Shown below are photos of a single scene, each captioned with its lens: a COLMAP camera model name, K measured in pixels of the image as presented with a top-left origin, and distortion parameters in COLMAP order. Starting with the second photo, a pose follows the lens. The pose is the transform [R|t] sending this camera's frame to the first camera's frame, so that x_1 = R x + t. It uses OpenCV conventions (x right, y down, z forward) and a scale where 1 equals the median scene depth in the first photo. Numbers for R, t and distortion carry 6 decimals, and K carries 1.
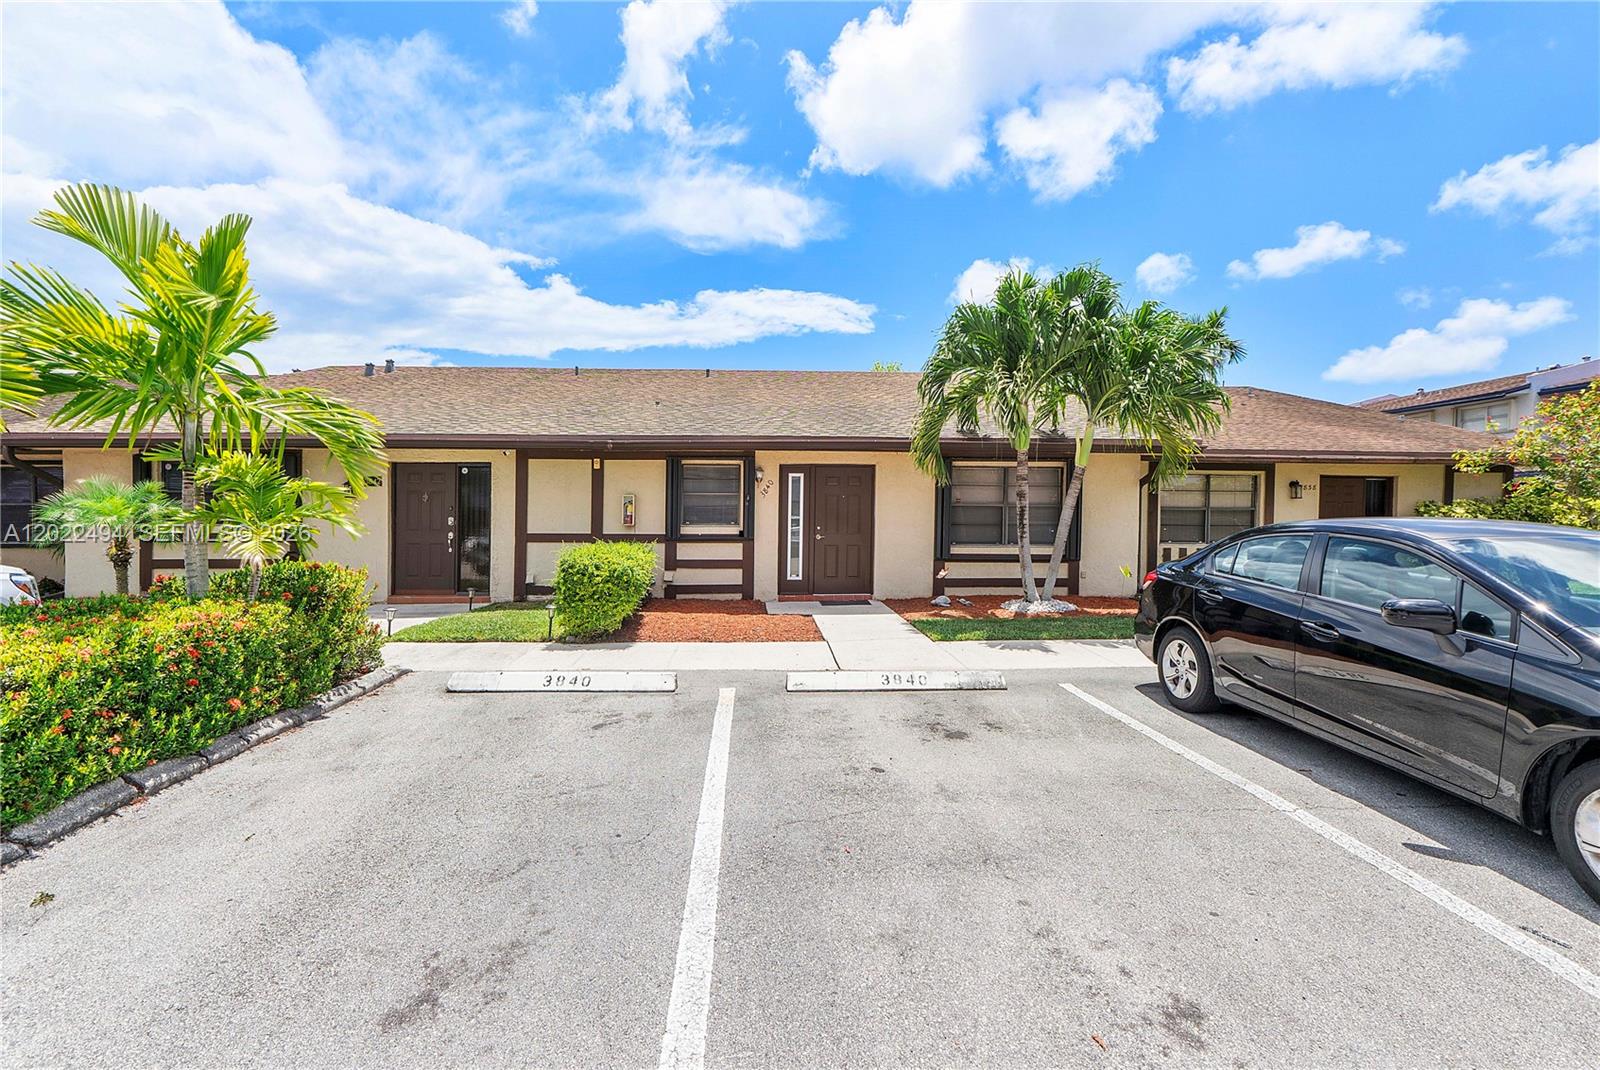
lens RADIAL K [[707.4, 0, 795.3], [0, 707.4, 517.6], [0, 0, 1]] dist [-0.014915, 0.000752]
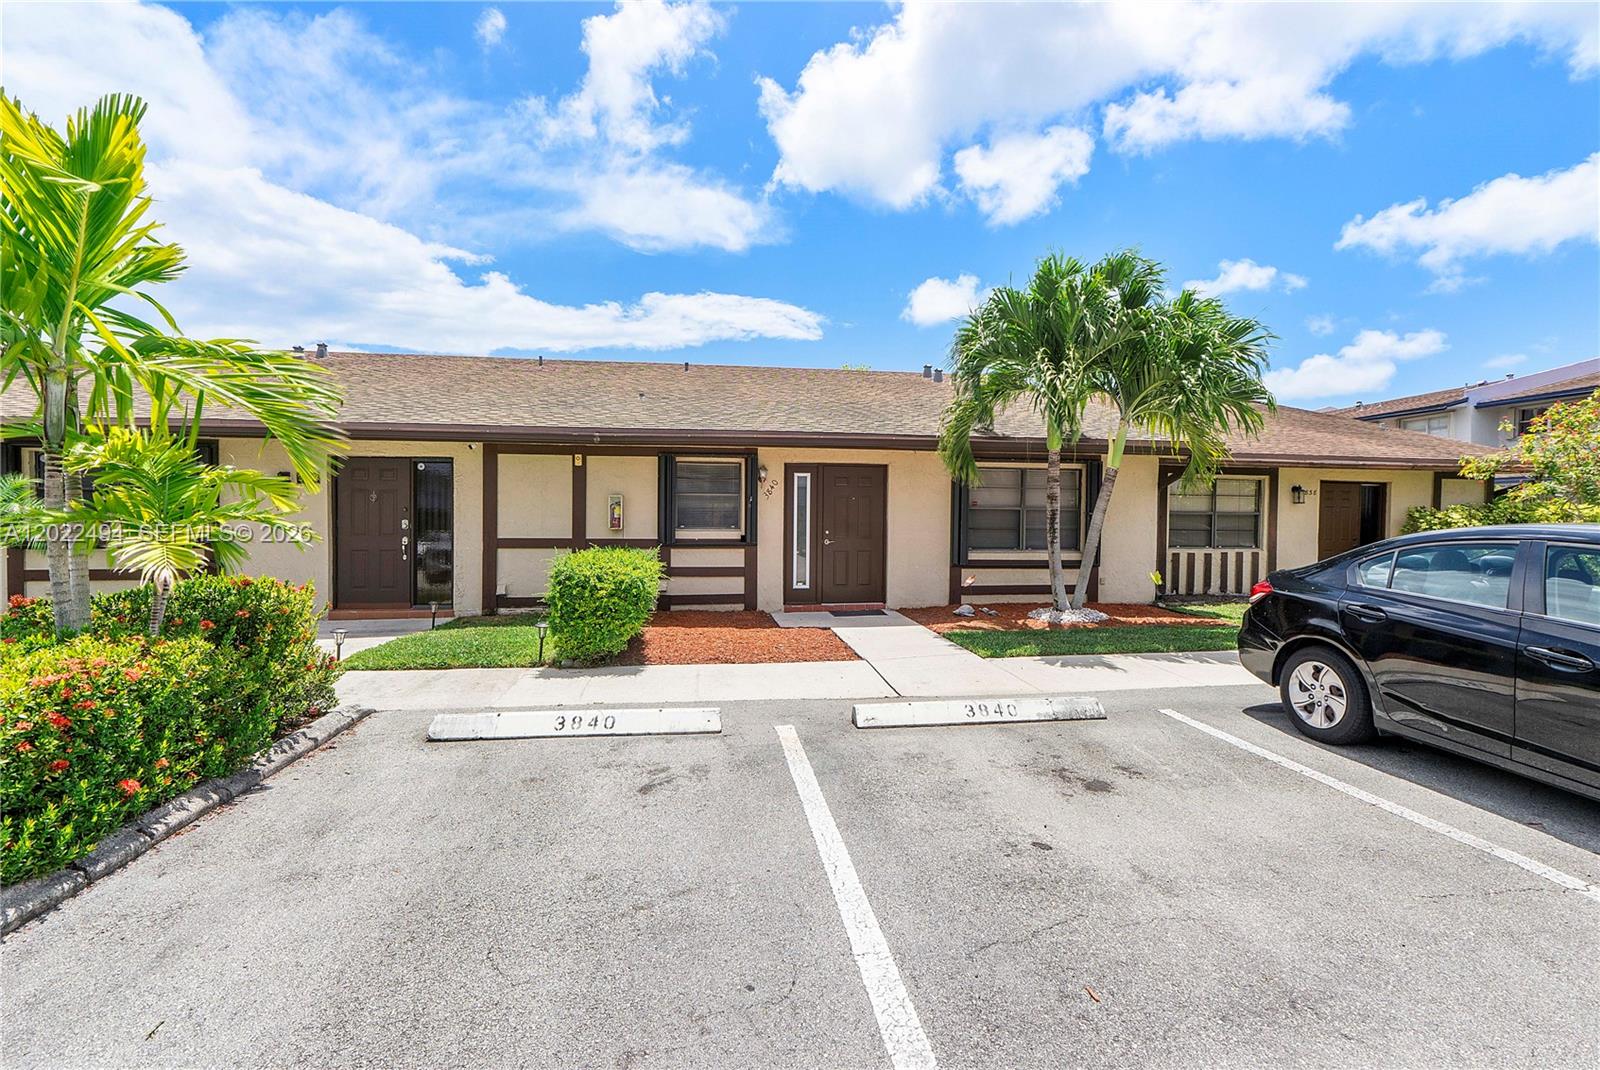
lens RADIAL K [[680.3, 0, 801.5], [0, 680.3, 536.4], [0, 0, 1]] dist [-0.001719, -0.001007]
pose [[0.994655, 0.000062, 0.103257, -0.093025], [-0.002311, 0.999763, 0.021668, 0.000754], [-0.103231, -0.021791, 0.994419, 0.120126]]
